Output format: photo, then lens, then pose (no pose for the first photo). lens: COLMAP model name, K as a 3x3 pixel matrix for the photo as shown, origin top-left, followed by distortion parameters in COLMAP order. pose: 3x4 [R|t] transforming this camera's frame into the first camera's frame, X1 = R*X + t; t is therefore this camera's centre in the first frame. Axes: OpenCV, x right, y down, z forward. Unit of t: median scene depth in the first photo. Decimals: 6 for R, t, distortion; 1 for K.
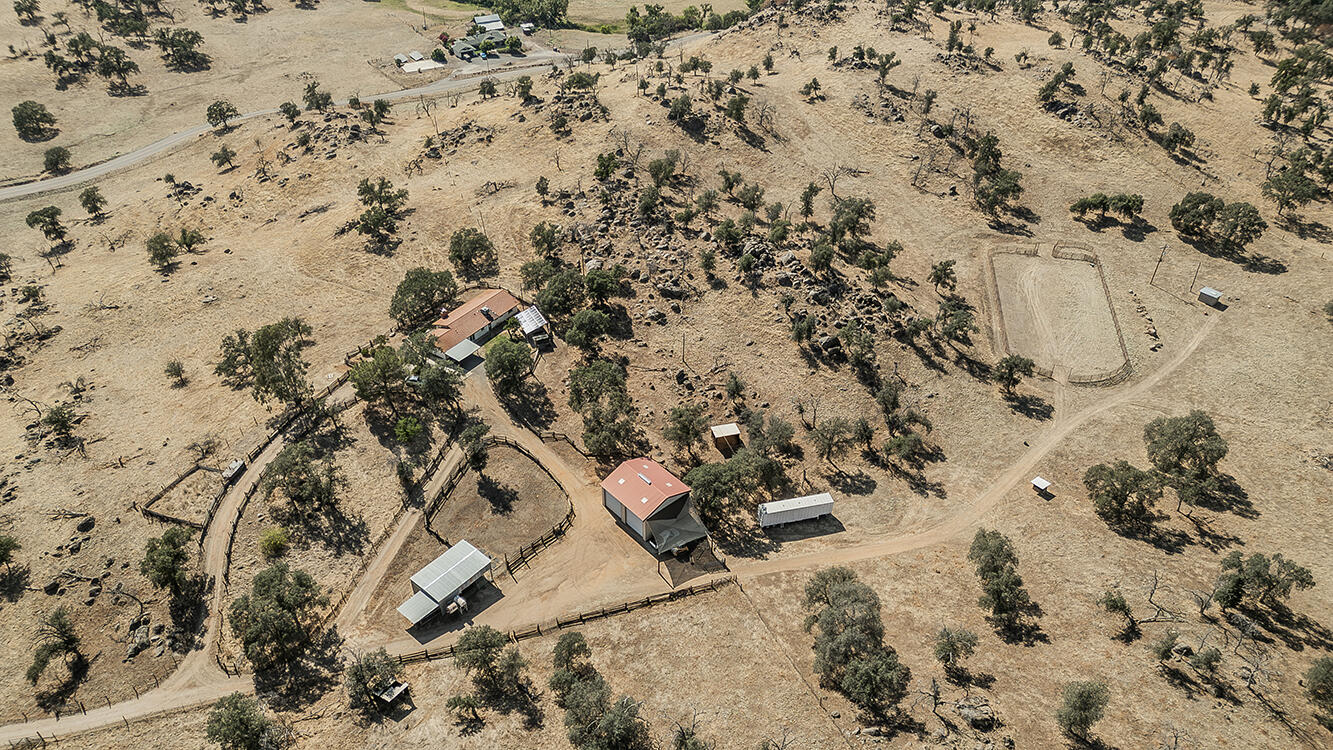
lens RADIAL K [[931.8, 0, 667.2], [0, 931.8, 382.1], [0, 0, 1]] dist [0.073862, -0.045559]
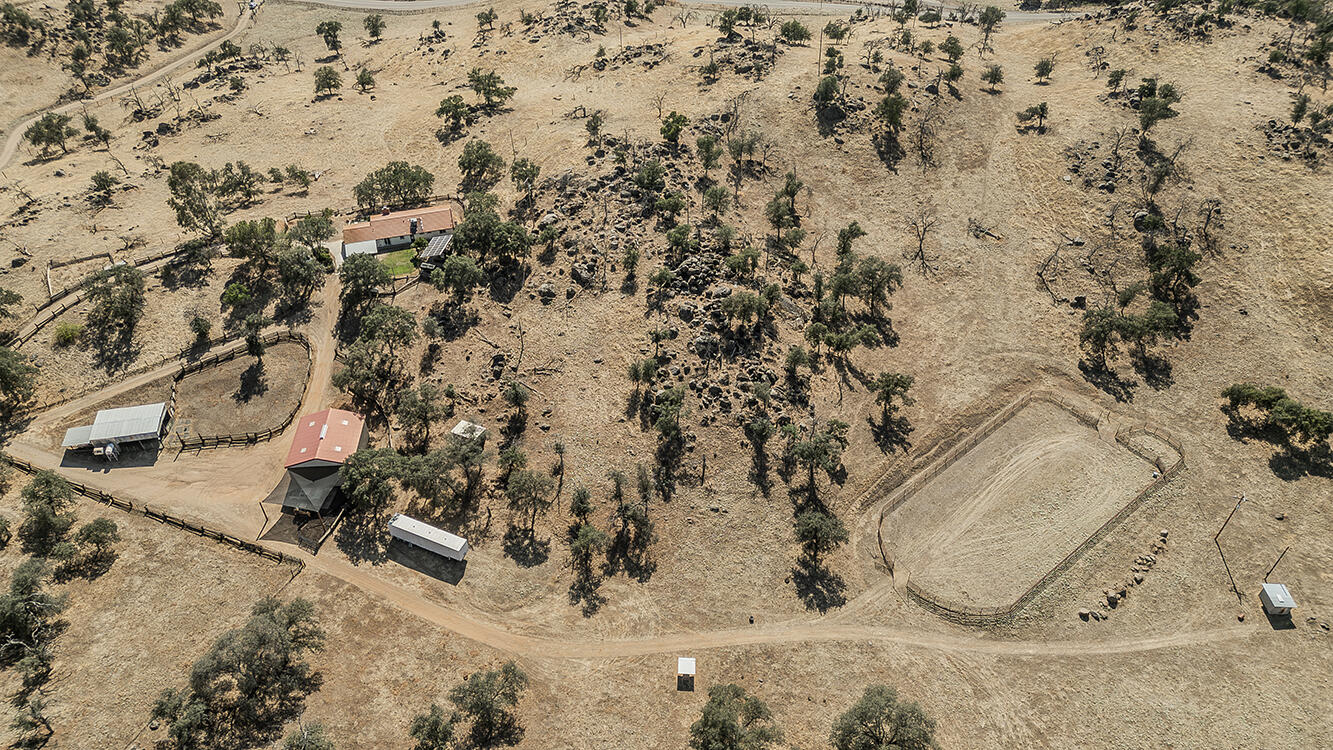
lens RADIAL K [[931.8, 0, 672.3], [0, 931.8, 385.1], [0, 0, 1]] dist [0.073862, -0.045559]
pose [[0.777895, 0.427282, -0.460771, 0.542189], [-0.381901, 0.903756, 0.193329, -0.211188], [0.499031, 0.025579, 0.866207, 0.257544]]
